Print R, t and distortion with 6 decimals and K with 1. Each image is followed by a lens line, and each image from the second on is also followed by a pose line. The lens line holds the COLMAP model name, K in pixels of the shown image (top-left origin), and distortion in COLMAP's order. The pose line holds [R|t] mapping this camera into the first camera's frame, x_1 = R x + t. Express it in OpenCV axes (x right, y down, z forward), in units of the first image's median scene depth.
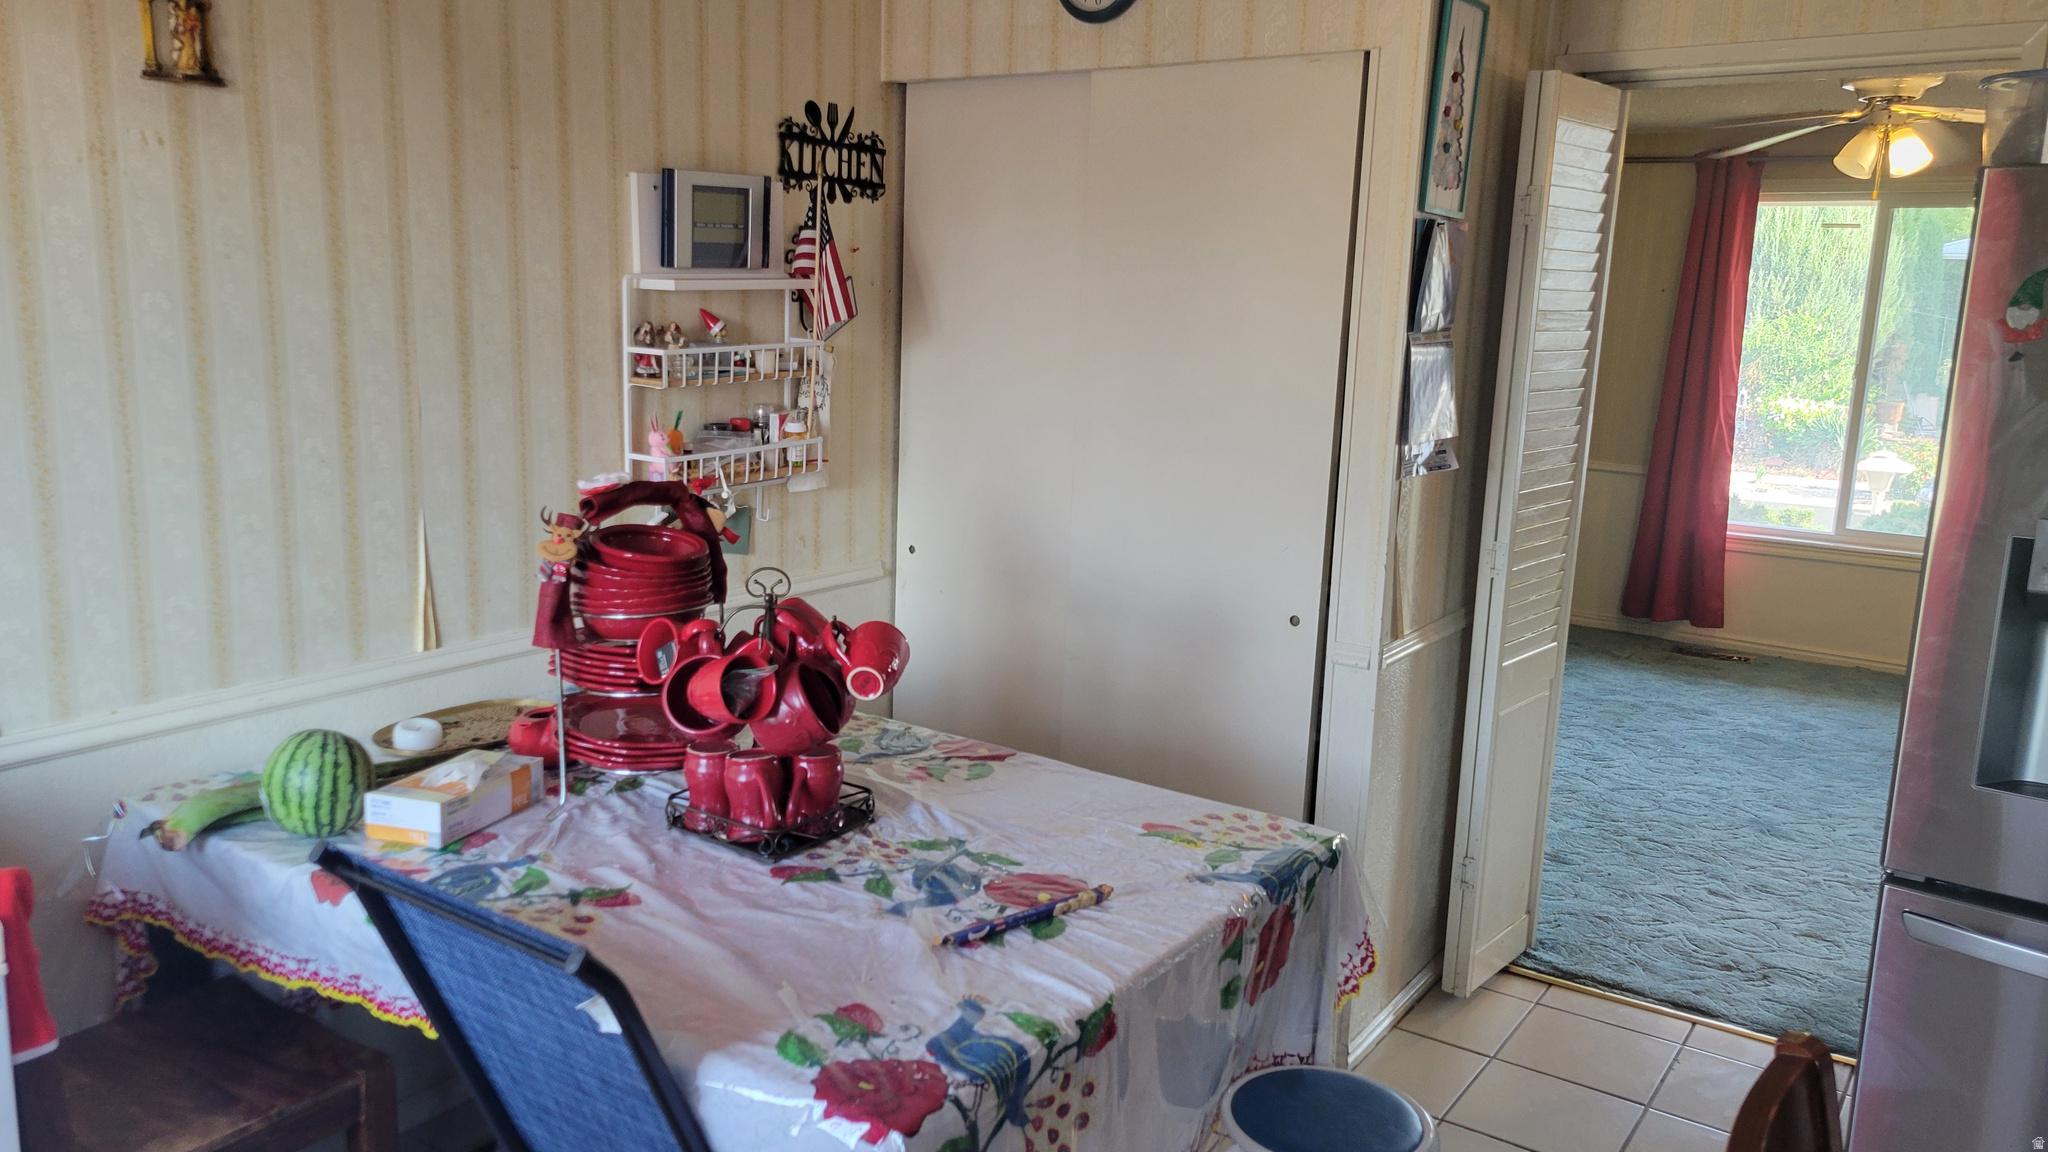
lens RADIAL K [[1531.1, 0, 1035.1], [0, 1531.1, 579.7], [0, 0, 1]] dist [0.059343, -0.002582]
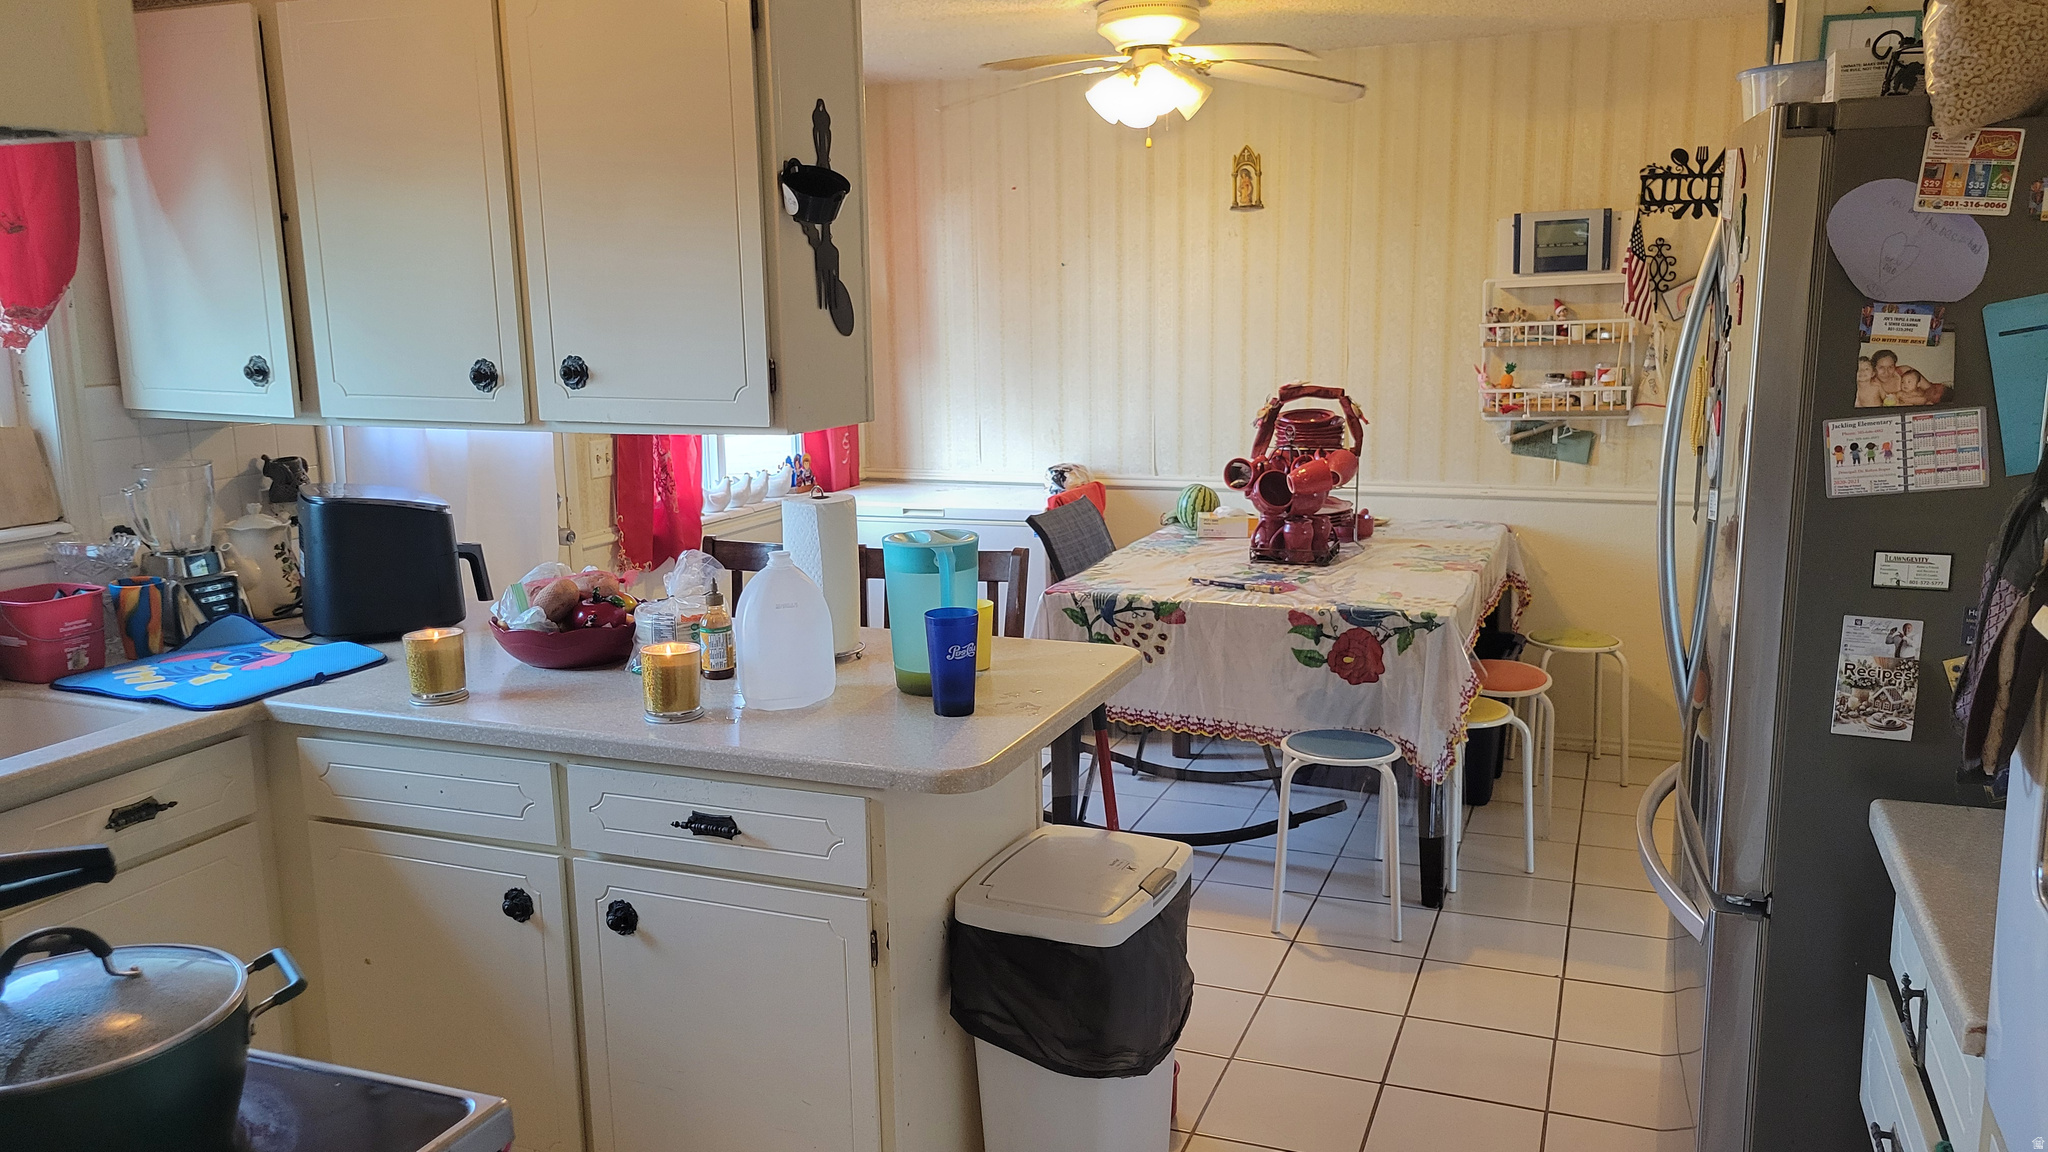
lens RADIAL K [[1531.1, 0, 1035.1], [0, 1531.1, 579.7], [0, 0, 1]] dist [0.059343, -0.002582]
pose [[0.233521, 0.147848, -0.961046, 1.151493], [-0.164546, 0.980126, 0.110801, 0.015907], [0.958328, 0.132262, 0.253208, 0.127953]]
